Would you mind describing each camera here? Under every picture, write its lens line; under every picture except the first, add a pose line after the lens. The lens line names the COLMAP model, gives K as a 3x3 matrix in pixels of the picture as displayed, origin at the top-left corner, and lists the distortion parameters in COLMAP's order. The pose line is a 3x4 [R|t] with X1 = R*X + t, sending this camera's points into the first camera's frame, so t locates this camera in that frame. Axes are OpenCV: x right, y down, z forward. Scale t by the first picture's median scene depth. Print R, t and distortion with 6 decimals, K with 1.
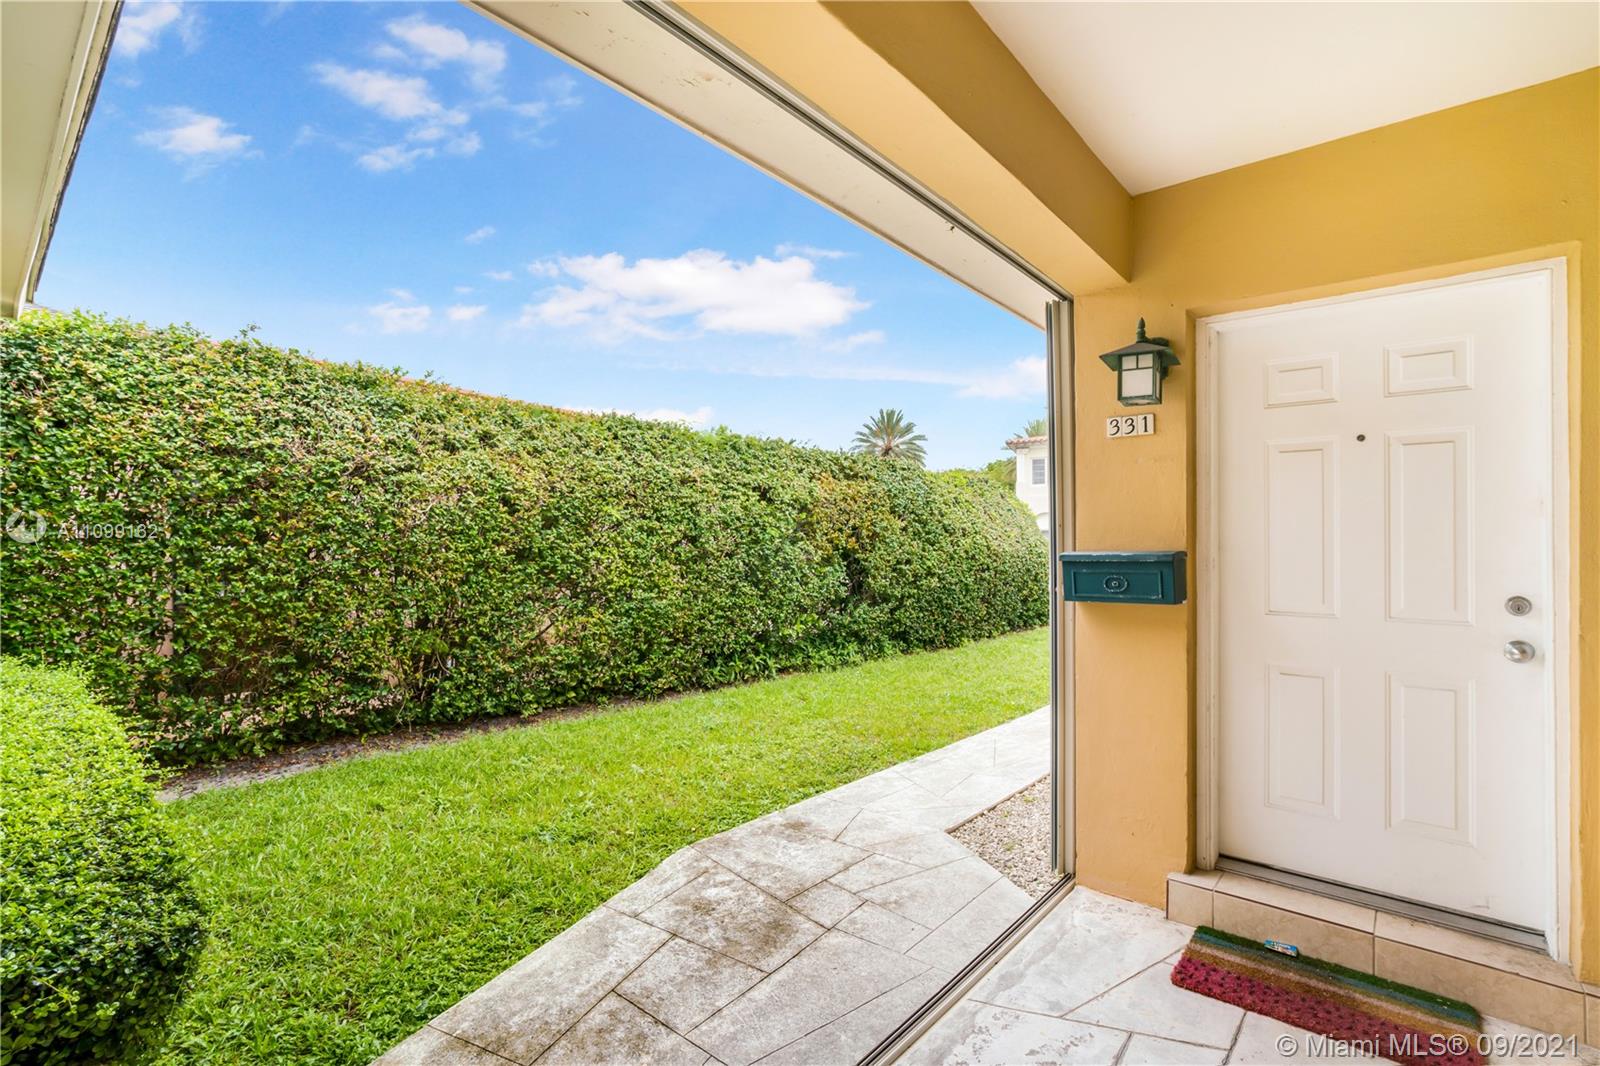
lens RADIAL K [[735.9, 0, 800.0], [0, 735.9, 533.0], [0, 0, 1]] dist [-0.062016, 0.027614]
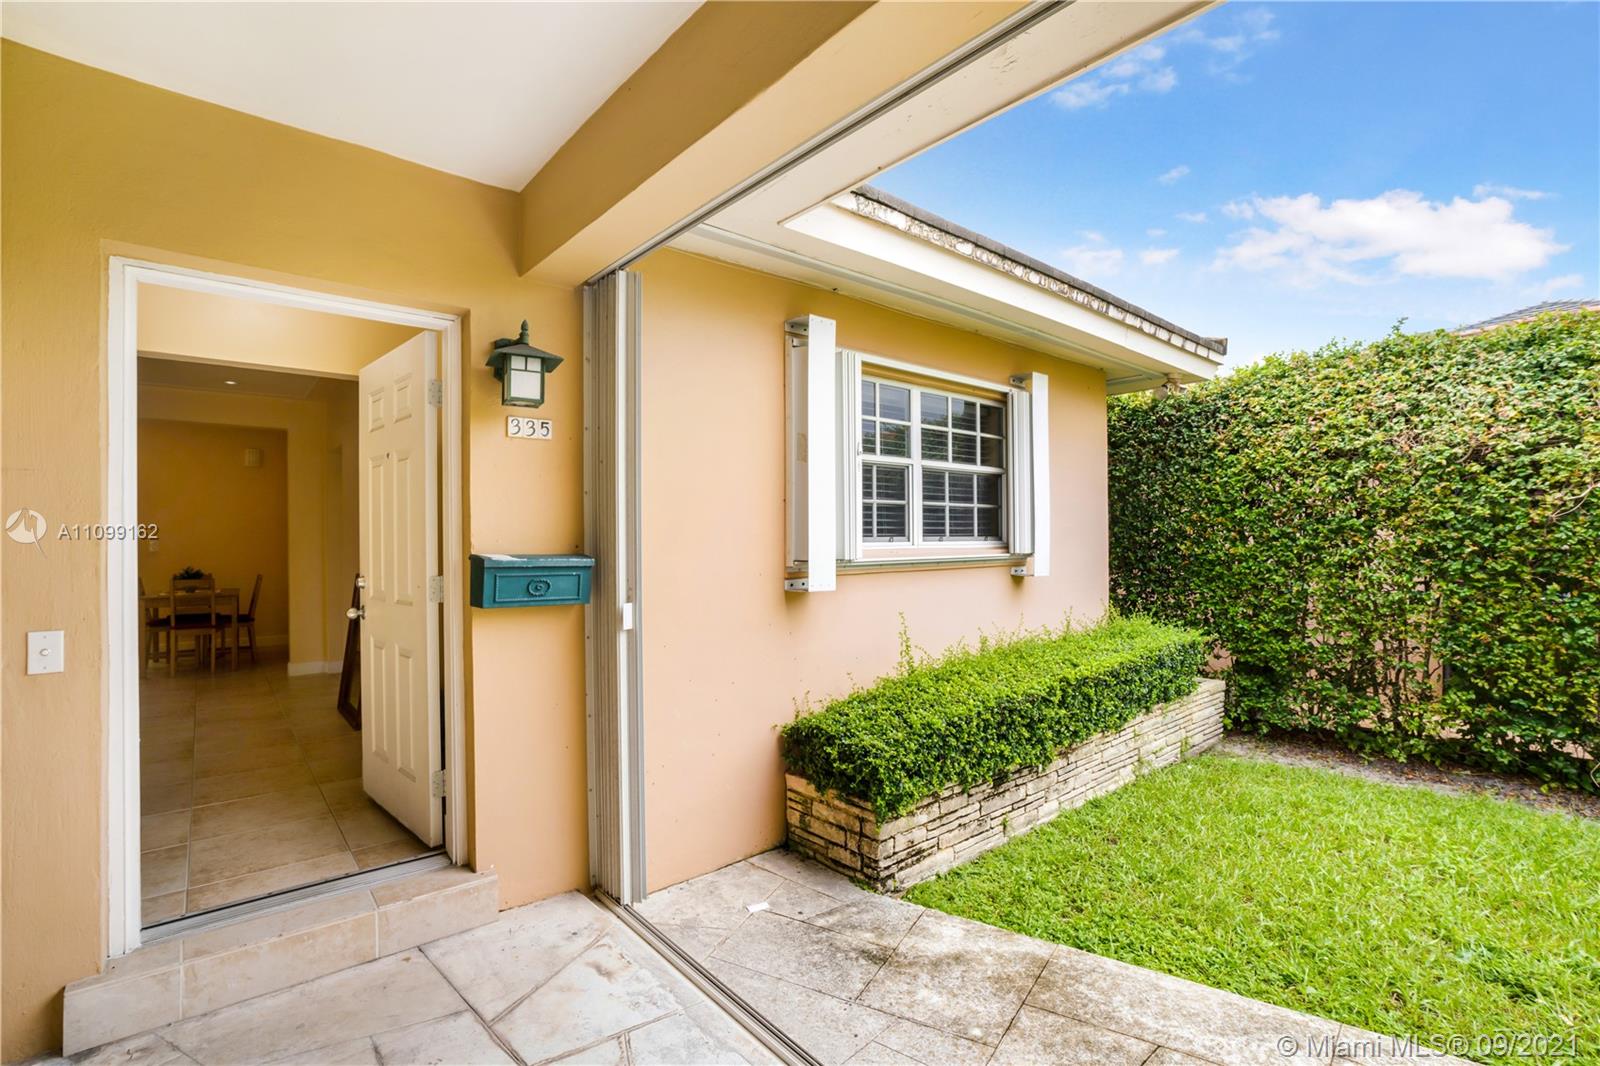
lens RADIAL K [[735.9, 0, 800.0], [0, 735.9, 533.0], [0, 0, 1]] dist [-0.062016, 0.027614]
pose [[-0.156514, -0.016637, -0.987536, 0.347455], [0.012505, 0.999745, -0.018825, 0.010918], [0.987597, -0.015296, -0.156266, 0.364879]]
